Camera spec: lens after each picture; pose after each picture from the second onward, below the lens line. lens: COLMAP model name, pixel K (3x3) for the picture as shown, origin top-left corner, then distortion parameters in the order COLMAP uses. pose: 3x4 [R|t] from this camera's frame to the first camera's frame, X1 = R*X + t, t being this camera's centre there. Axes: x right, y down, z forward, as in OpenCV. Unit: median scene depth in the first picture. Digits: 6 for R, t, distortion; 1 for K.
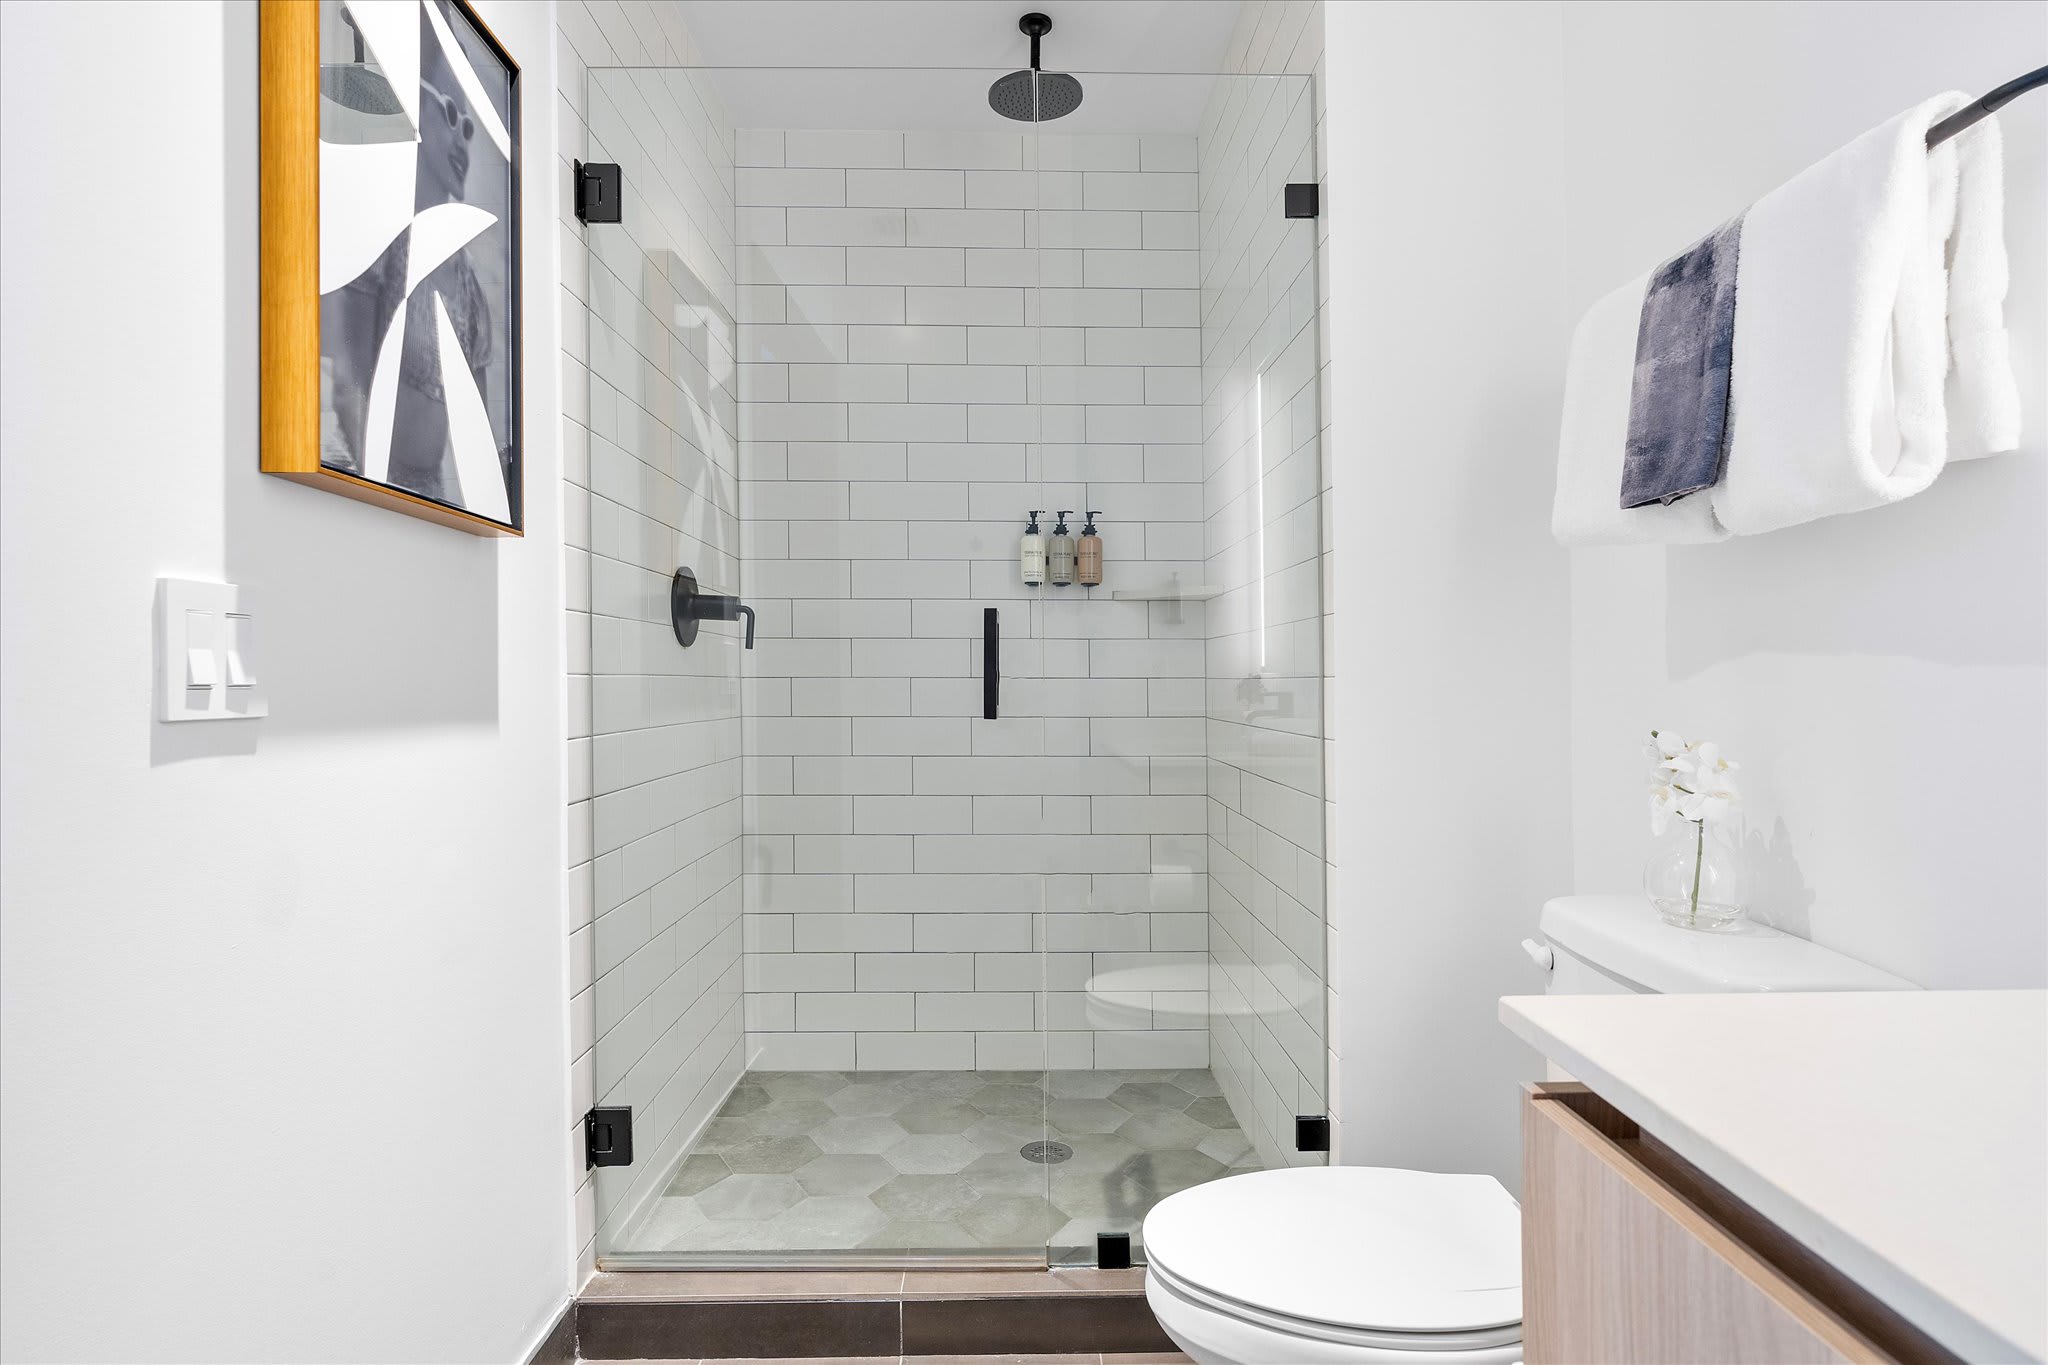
lens RADIAL K [[1075.6, 0, 1031.4], [0, 1075.6, 661.5], [0, 0, 1]] dist [0.004096, 0.001839]
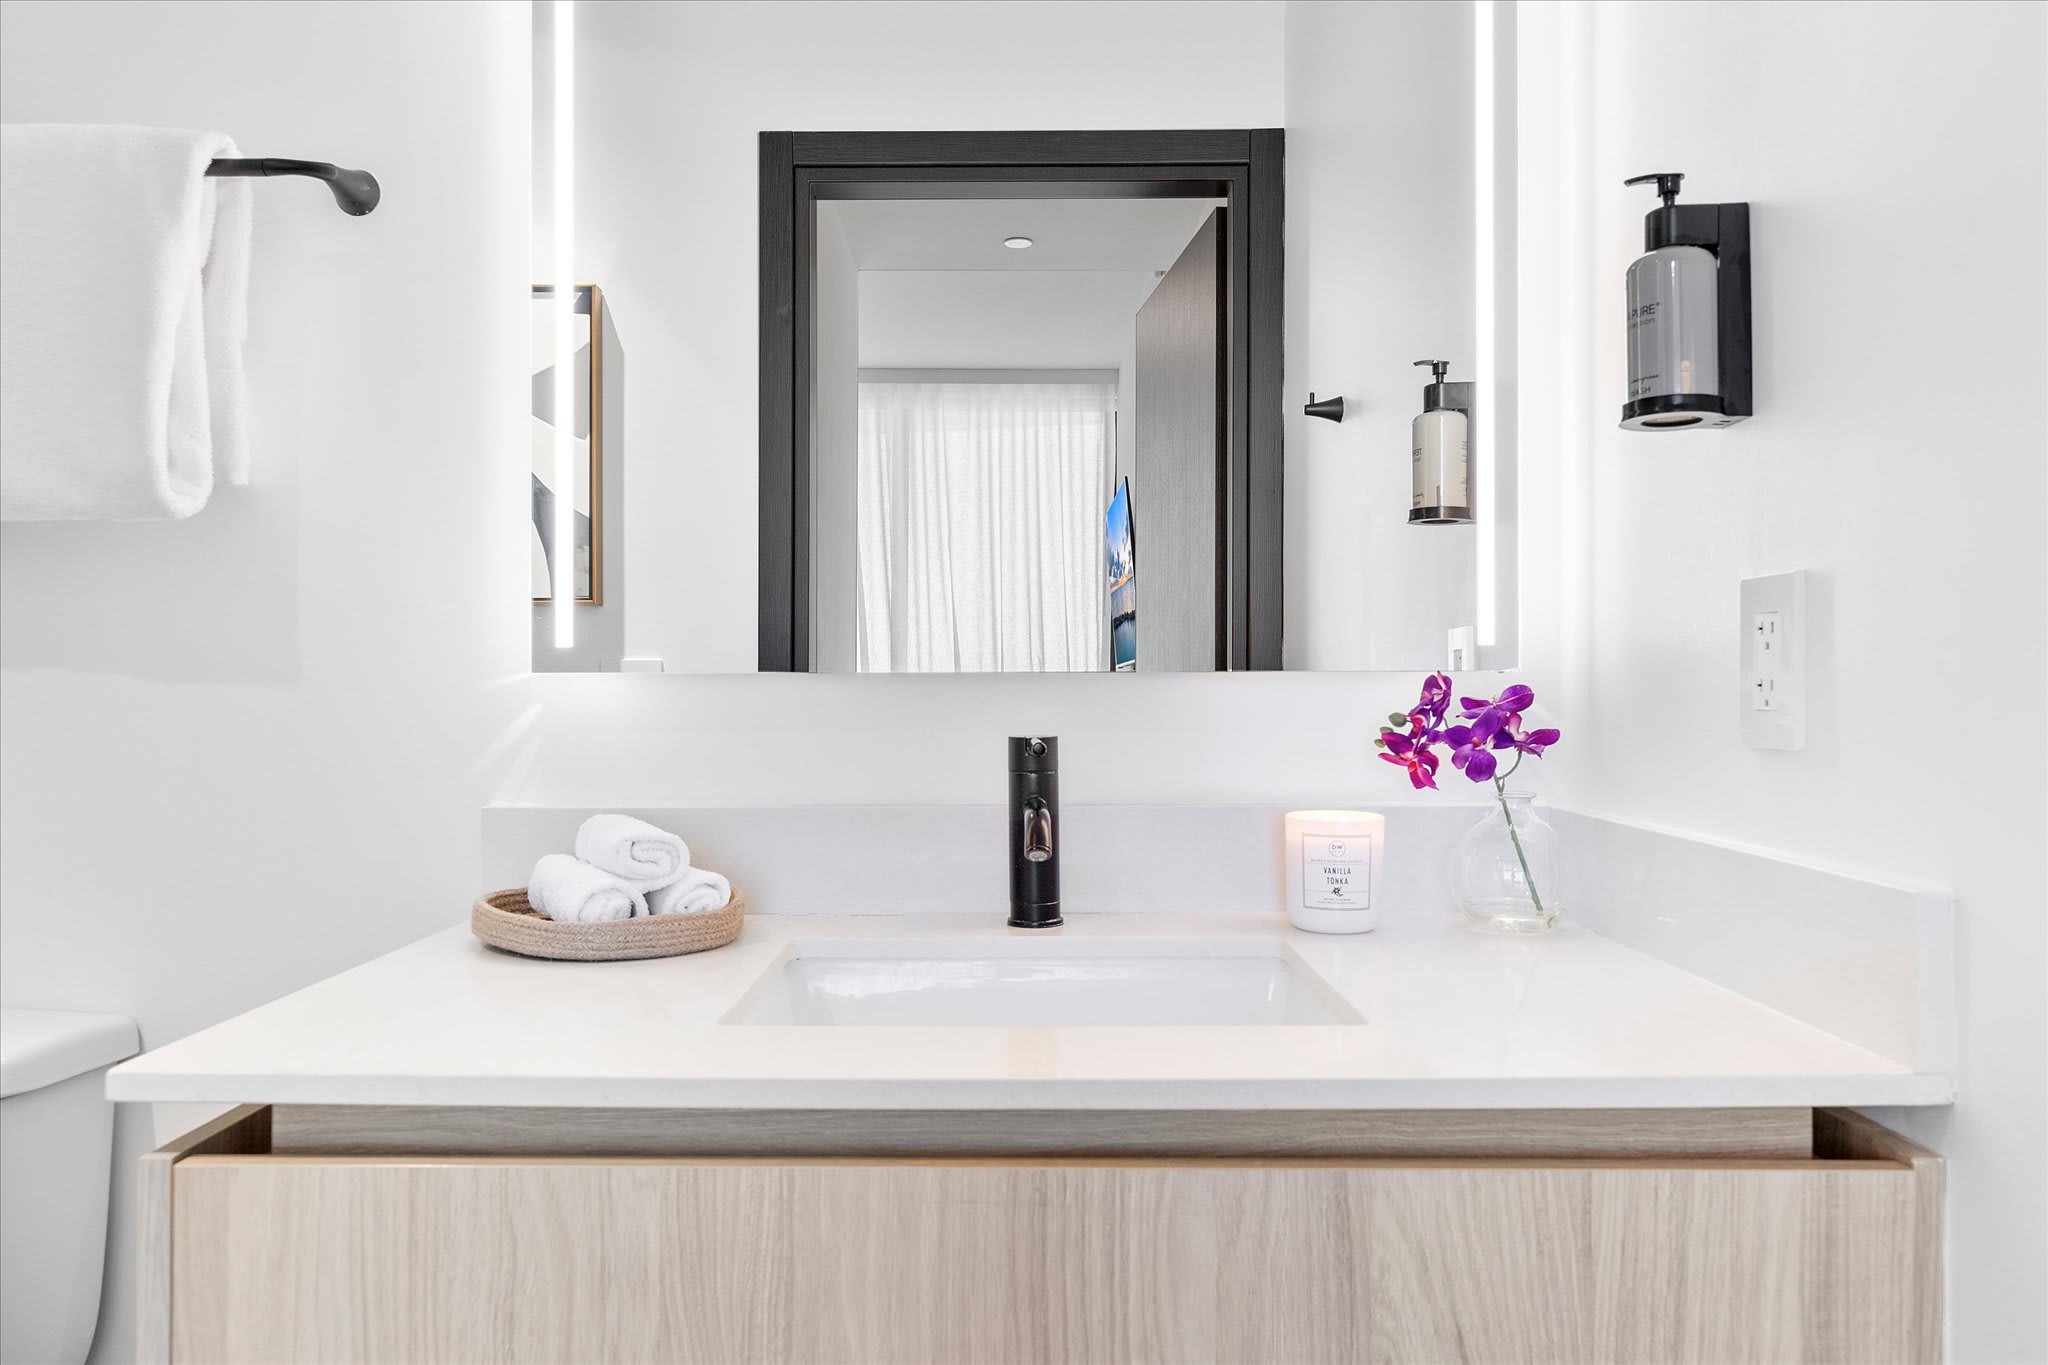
lens RADIAL K [[1427.2, 0, 1024.0], [0, 1427.2, 682.5], [0, 0, 1]] dist [0.002485, 0.001722]
pose [[0.020635, 0.011336, 0.999723, -0.273254], [-0.017429, 0.999788, -0.010977, 0.002027], [-0.999635, -0.017198, 0.020828, 0.104057]]
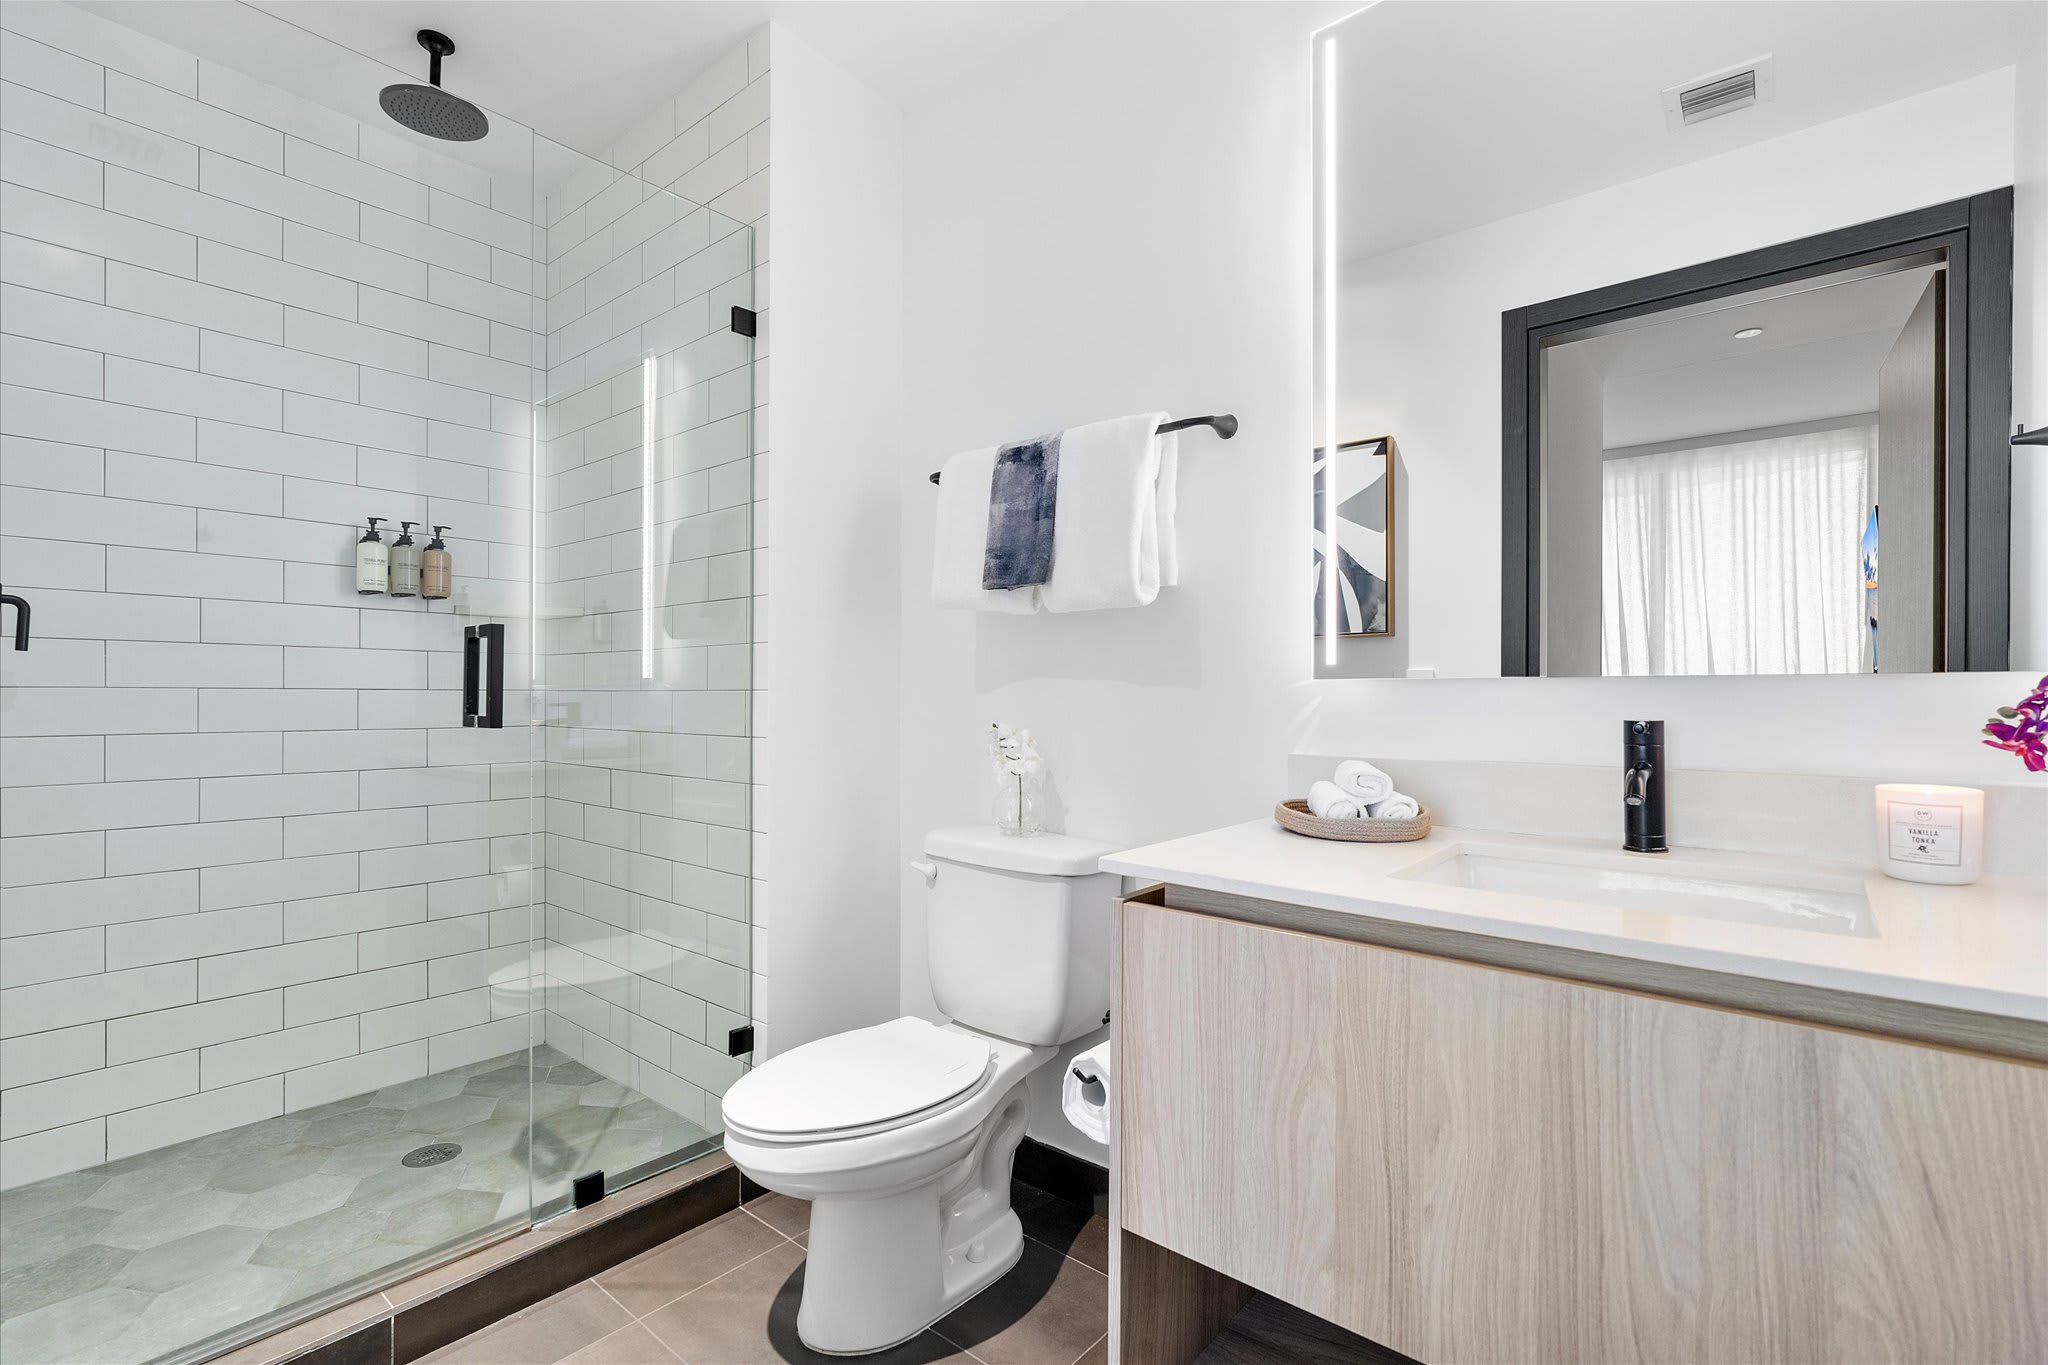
lens RADIAL K [[931.3, 0, 1024.0], [0, 931.3, 682.5], [0, 0, 1]] dist [0.000104, 0.000652]
pose [[0.666524, 0.011171, 0.745400, -0.359108], [-0.015480, 0.999880, -0.001143, 0.001350], [-0.745323, -0.010776, 0.666616, -0.000542]]
